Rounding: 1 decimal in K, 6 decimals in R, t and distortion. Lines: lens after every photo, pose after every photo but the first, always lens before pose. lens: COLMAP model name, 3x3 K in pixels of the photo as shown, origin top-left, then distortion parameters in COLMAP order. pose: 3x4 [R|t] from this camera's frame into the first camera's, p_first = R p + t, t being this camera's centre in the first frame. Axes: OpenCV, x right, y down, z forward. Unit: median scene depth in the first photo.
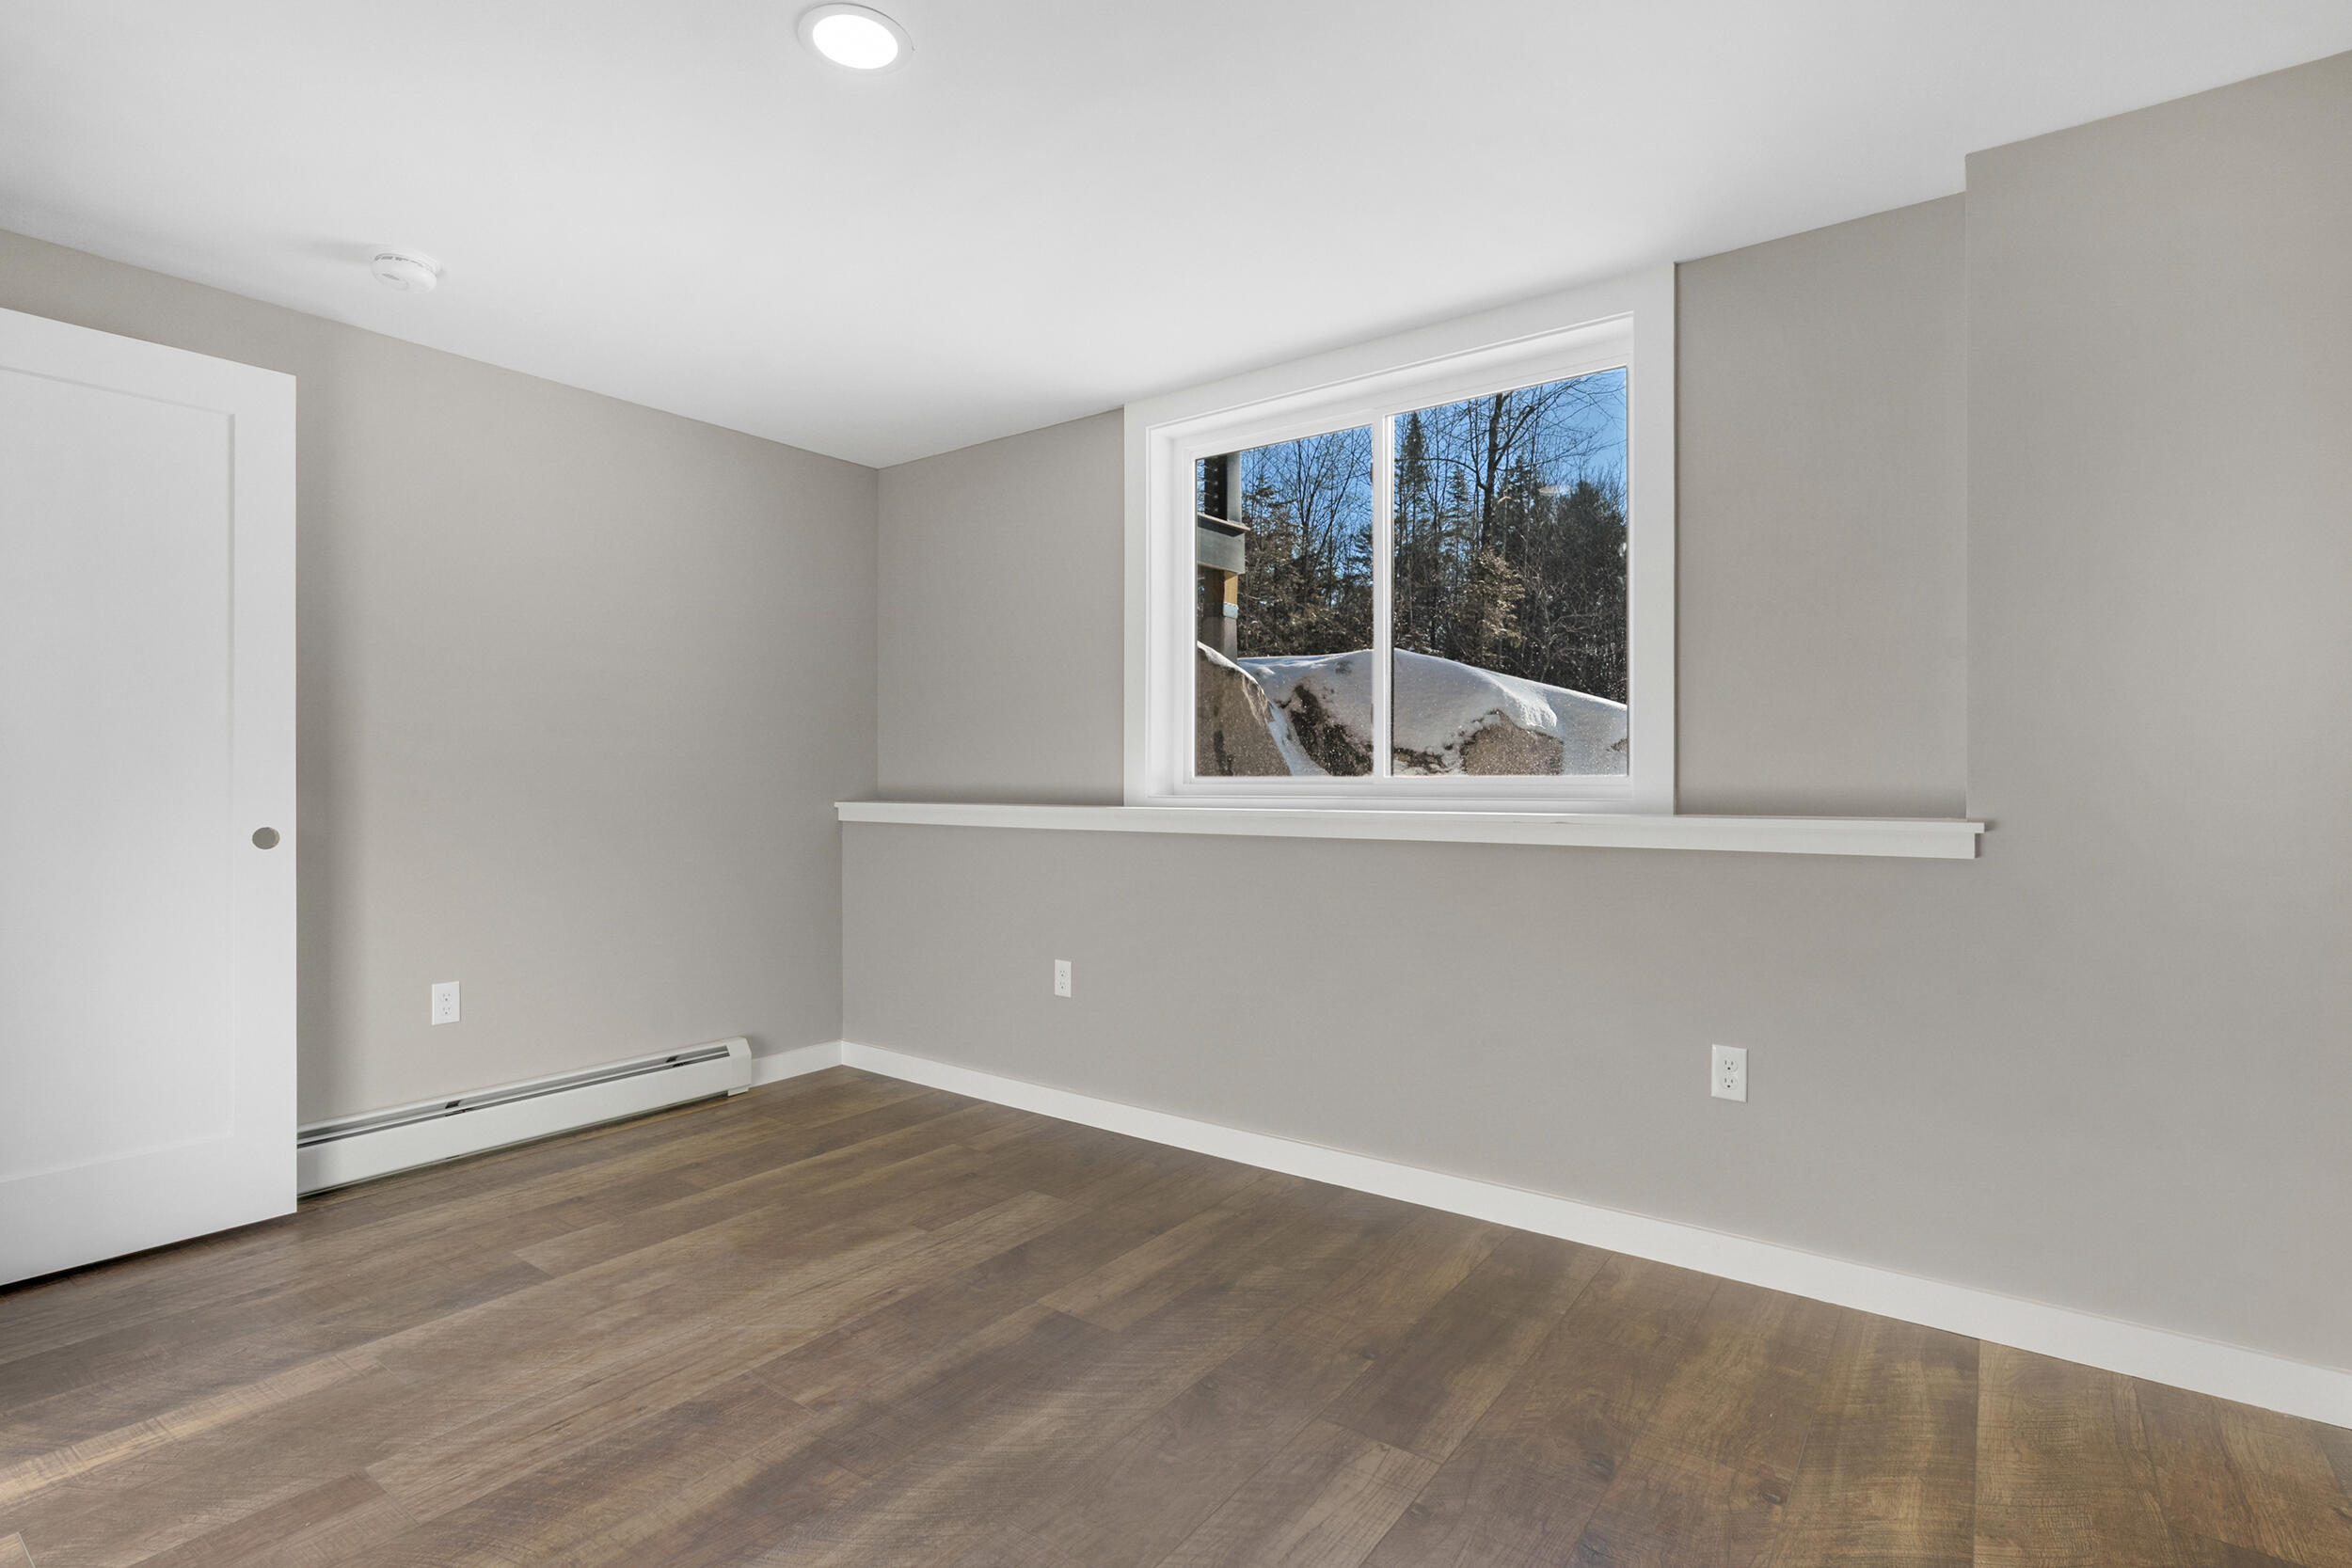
lens RADIAL K [[1154.4, 0, 1187.6], [0, 1154.4, 777.2], [0, 0, 1]] dist [-0.004860, 0.000693]
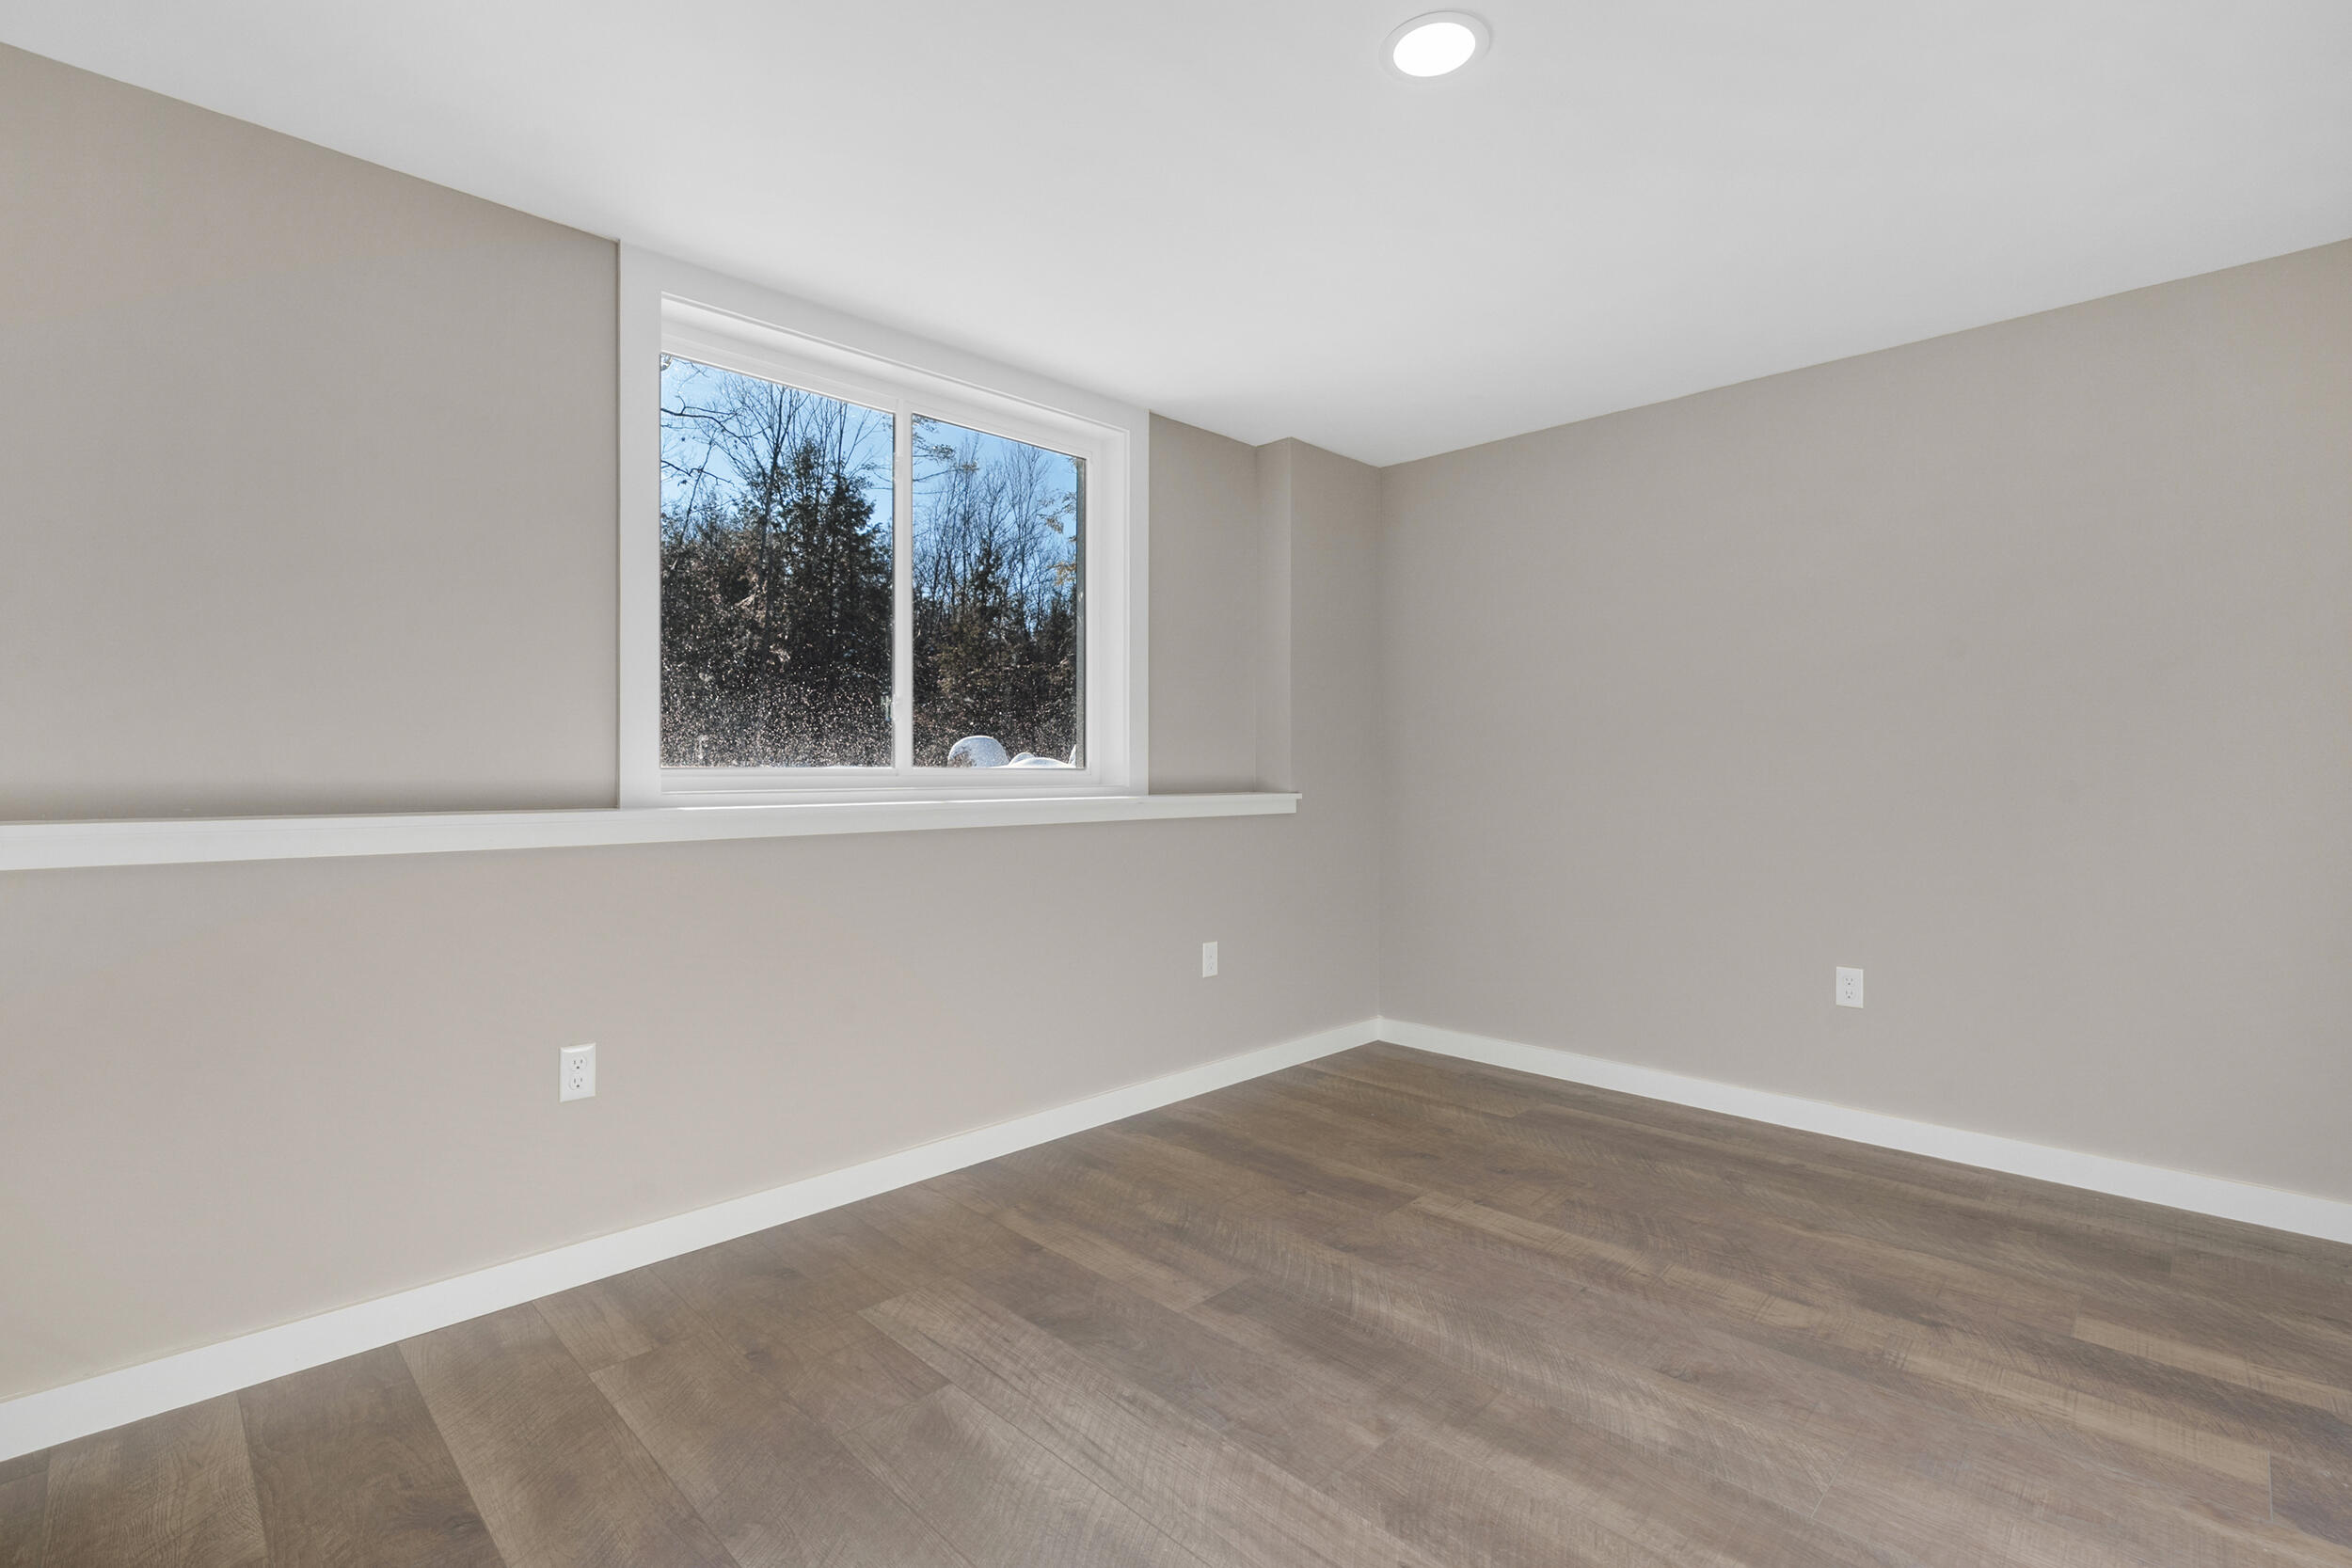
lens RADIAL K [[1068.9, 0, 1191.6], [0, 1068.9, 777.2], [0, 0, 1]] dist [-0.010505, 0.002484]
pose [[0.132840, -0.002841, 0.991133, -0.876844], [0.000672, 0.999996, 0.002776, 0.006079], [-0.991137, 0.000297, 0.132842, 0.758398]]
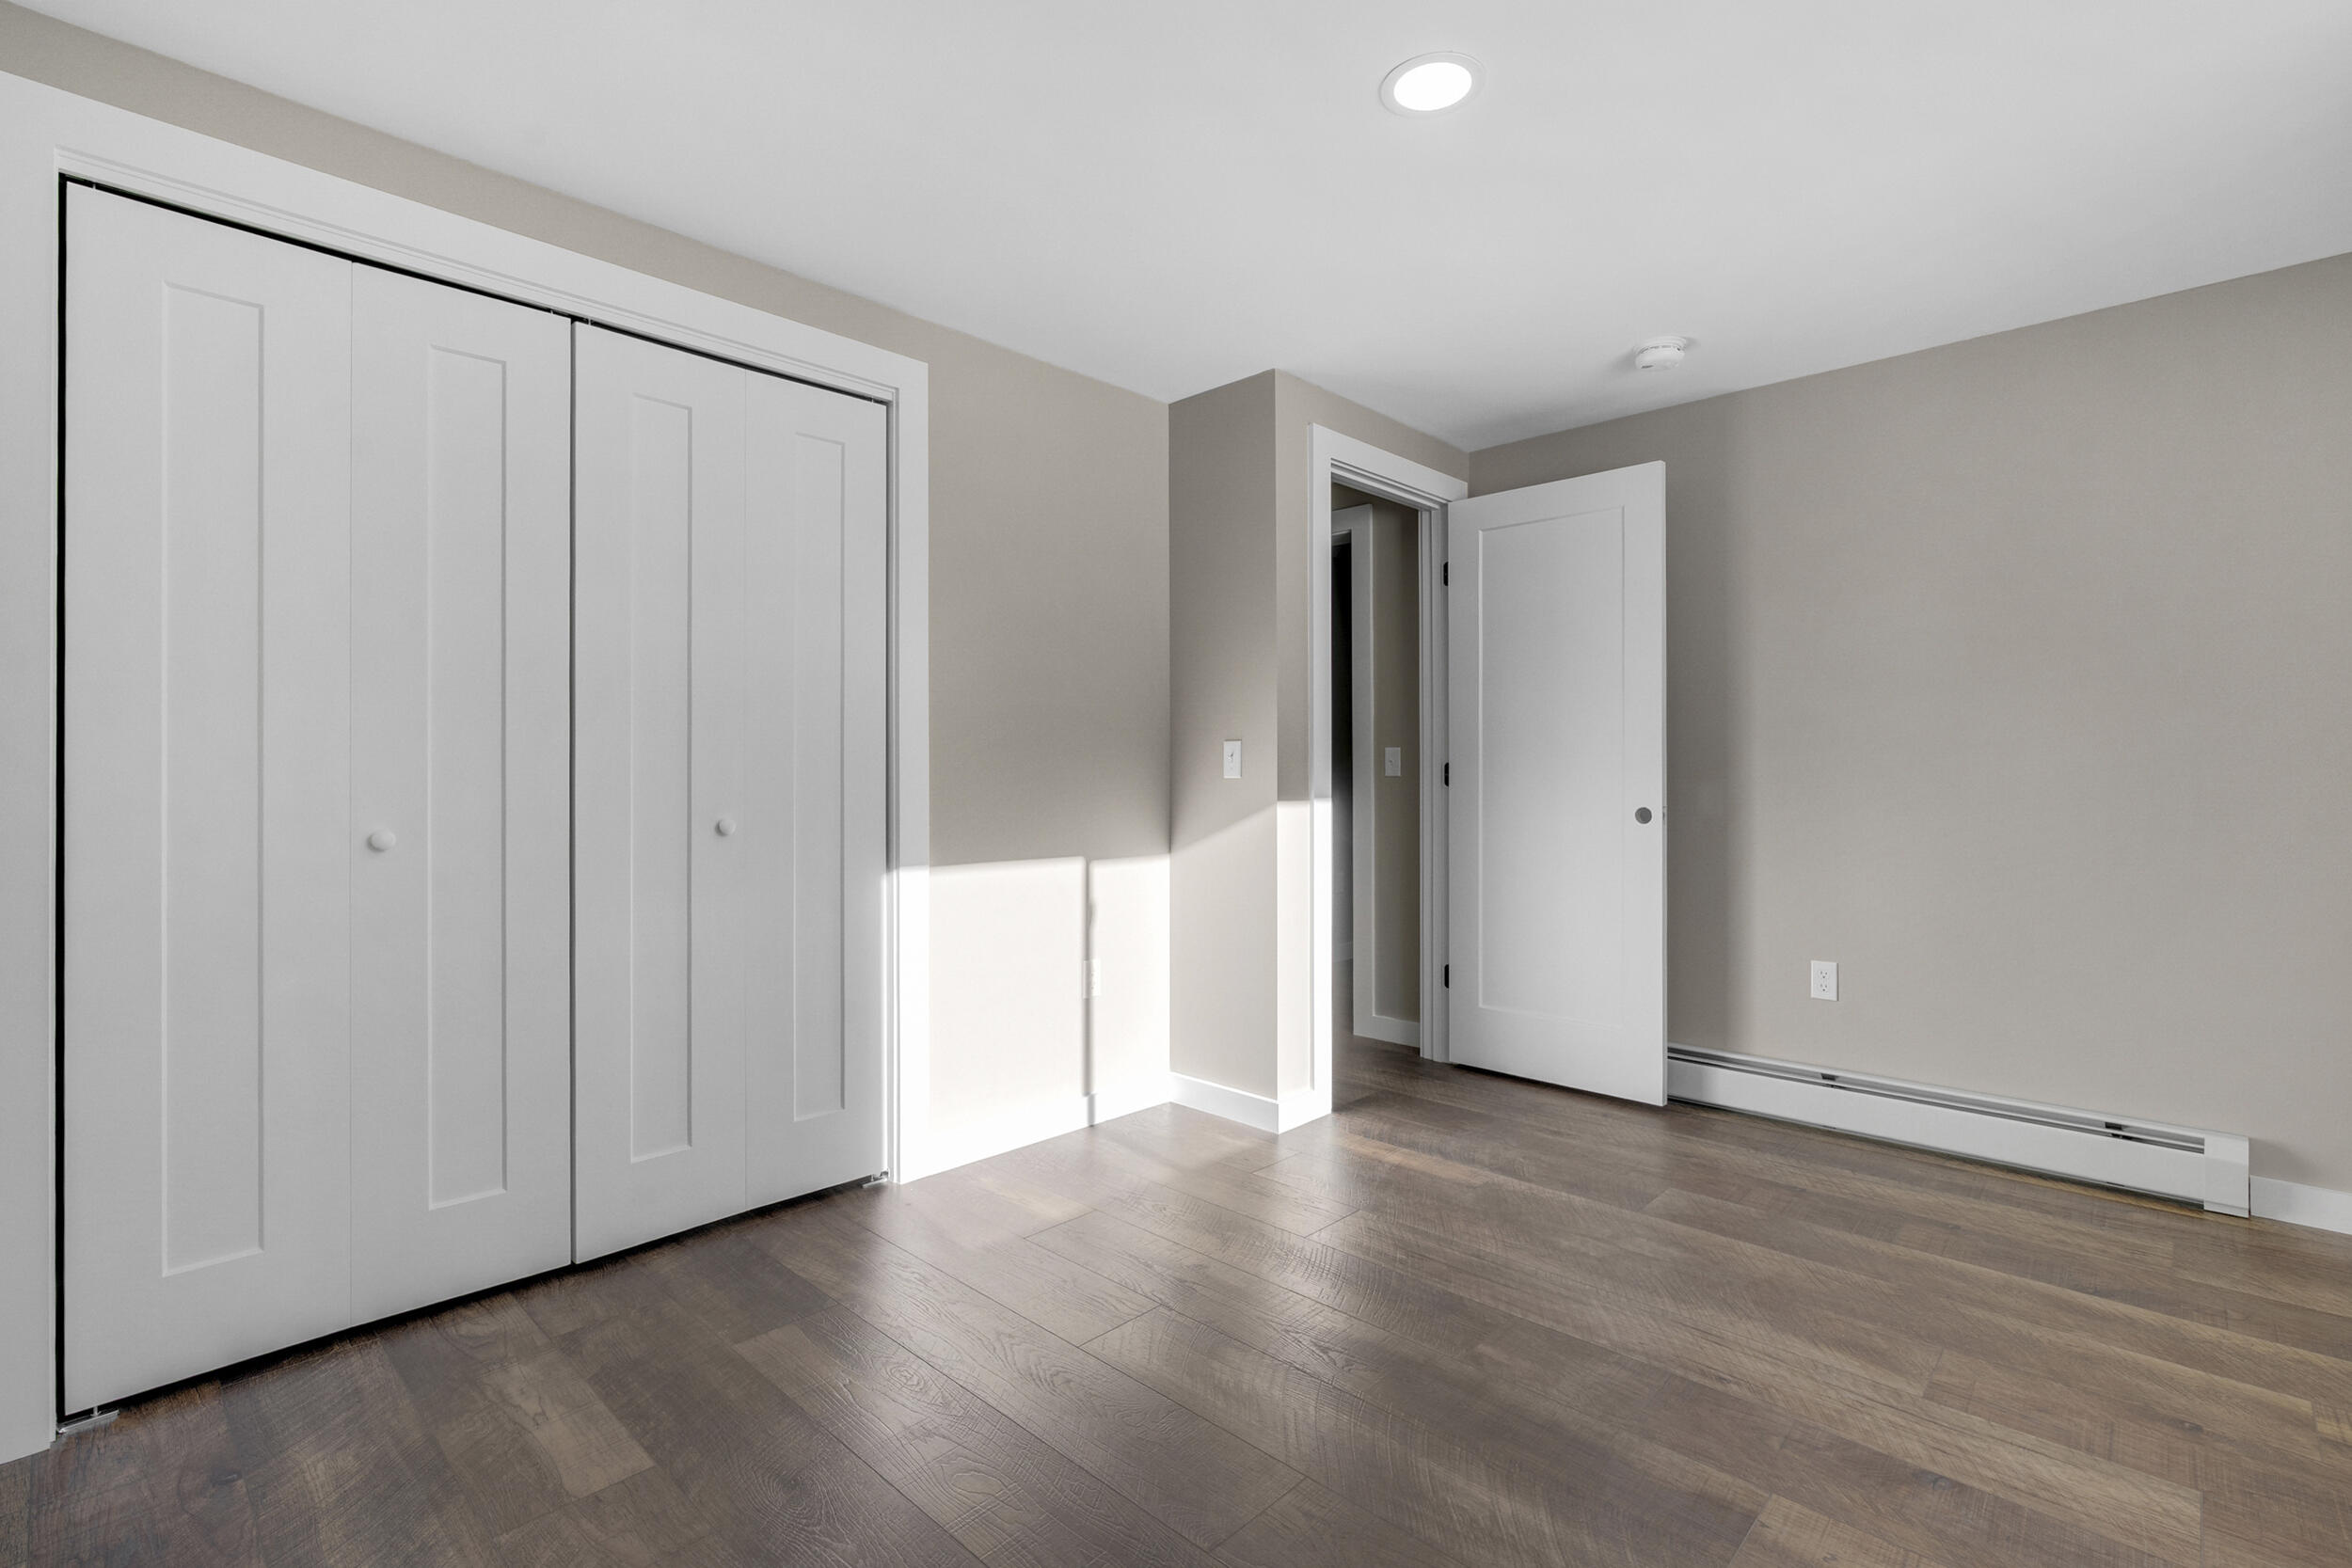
lens RADIAL K [[1068.9, 0, 1136.7], [0, 1068.9, 780.0], [0, 0, 1]] dist [-0.010505, 0.002484]
pose [[-0.160951, 0.009019, -0.986921, 0.512597], [0.001507, 0.999959, 0.008893, -0.001673], [0.986961, -0.000056, -0.160958, 0.618845]]
